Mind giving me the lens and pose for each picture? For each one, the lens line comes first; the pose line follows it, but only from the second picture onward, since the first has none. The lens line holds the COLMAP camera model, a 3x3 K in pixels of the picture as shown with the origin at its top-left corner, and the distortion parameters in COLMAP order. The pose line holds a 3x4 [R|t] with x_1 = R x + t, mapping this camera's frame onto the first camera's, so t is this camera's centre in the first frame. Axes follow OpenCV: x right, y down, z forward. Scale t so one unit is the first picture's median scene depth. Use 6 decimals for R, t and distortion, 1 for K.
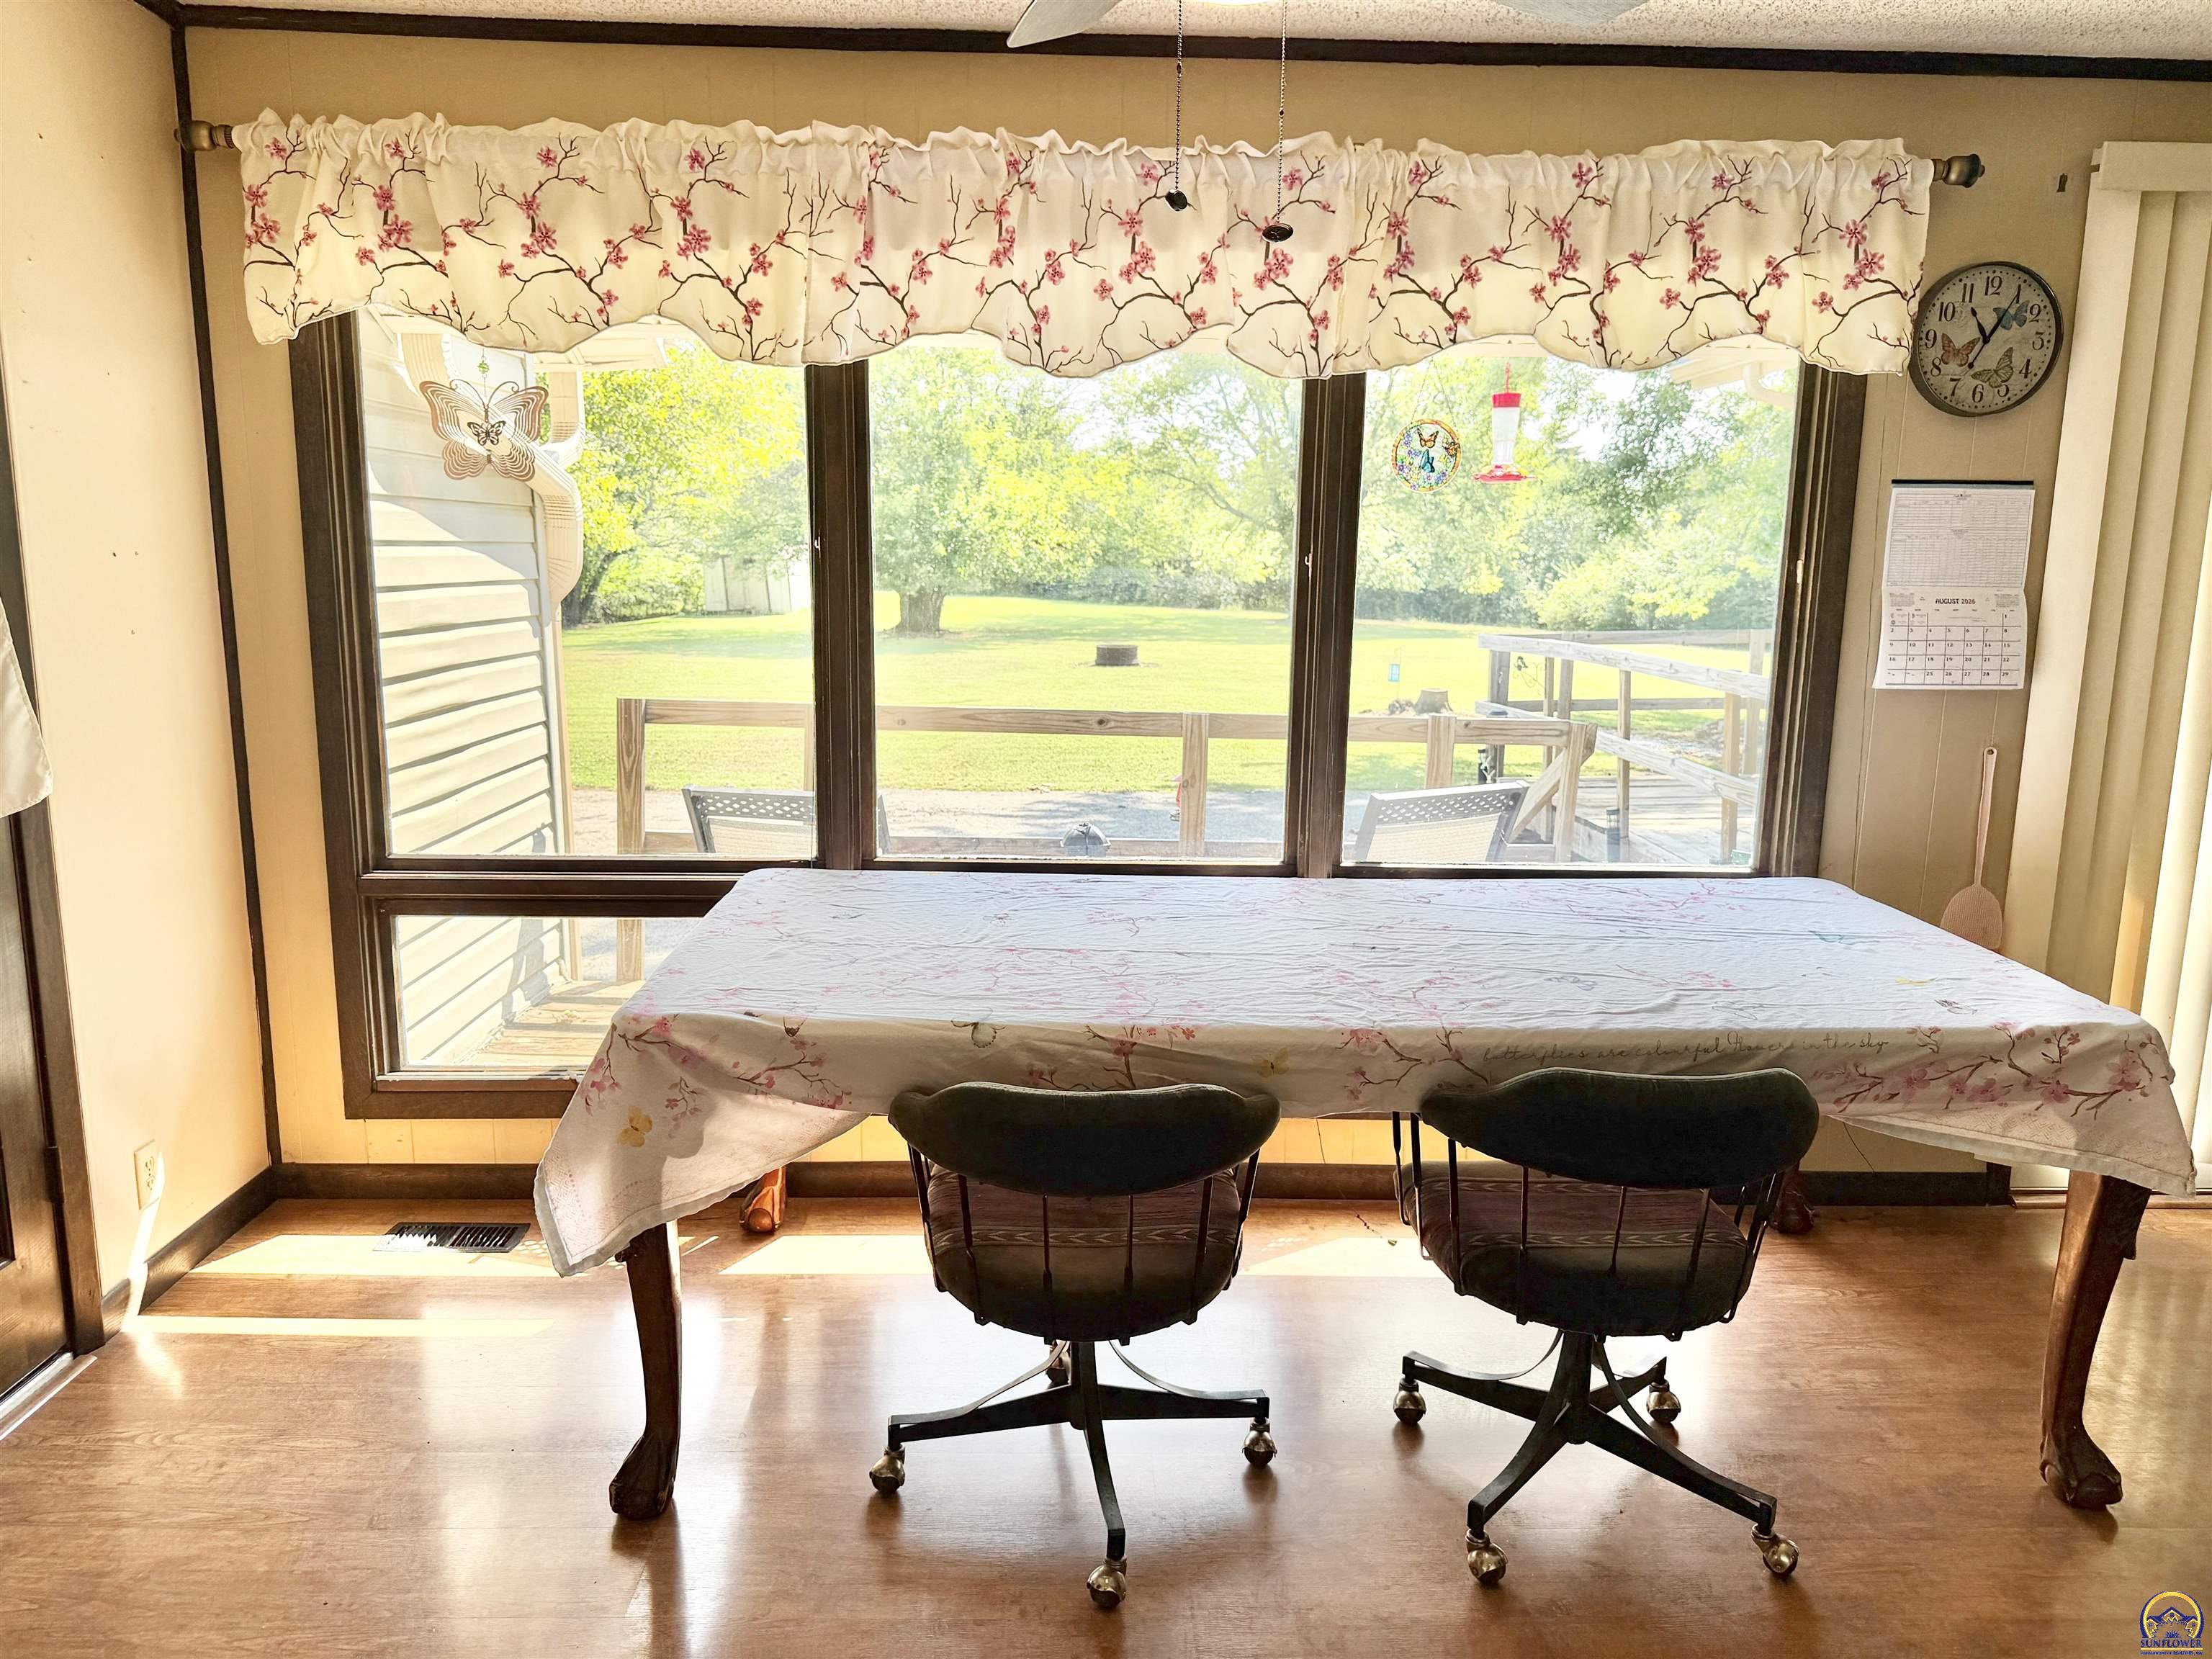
lens RADIAL K [[1577.0, 0, 1104.2], [0, 1577.0, 820.7], [0, 0, 1]] dist [0.033192, -0.036648]
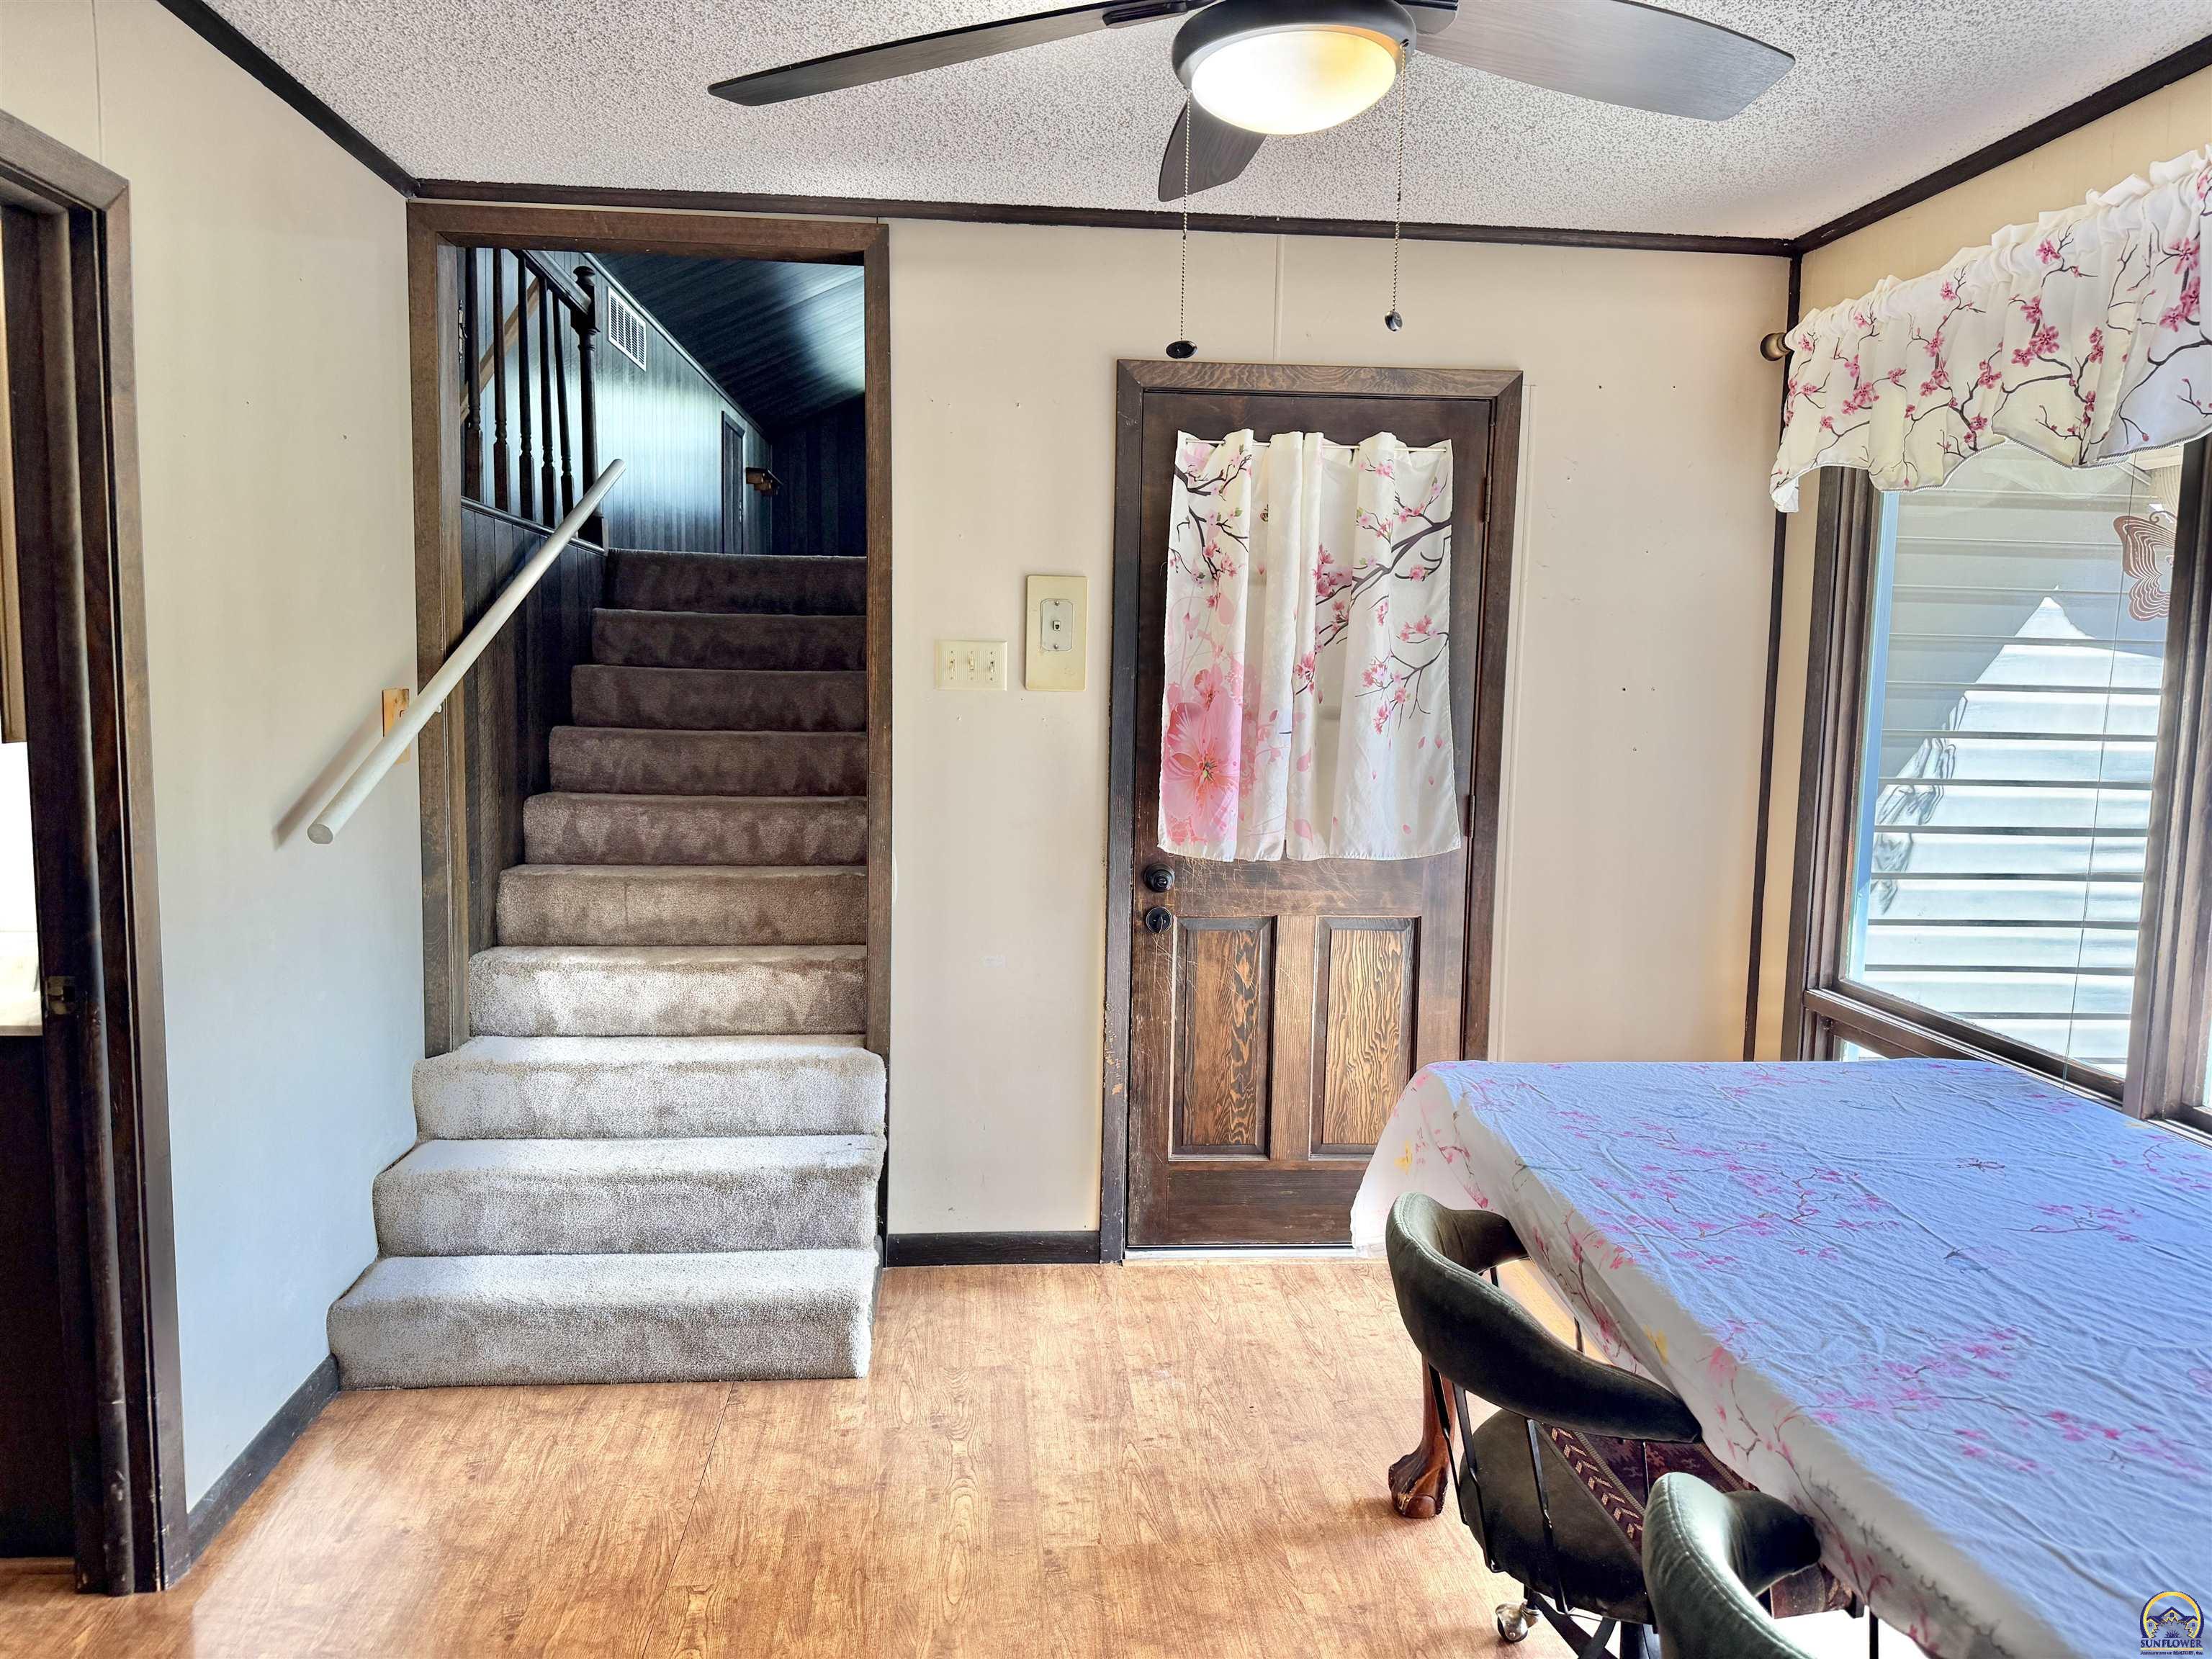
lens RADIAL K [[1577.0, 0, 1102.0], [0, 1577.0, 831.1], [0, 0, 1]] dist [0.033192, -0.036648]
pose [[0.051551, 0.091351, -0.994484, 0.624965], [-0.192438, 0.978054, 0.079866, -0.071584], [0.979954, 0.187259, 0.067999, 0.487660]]
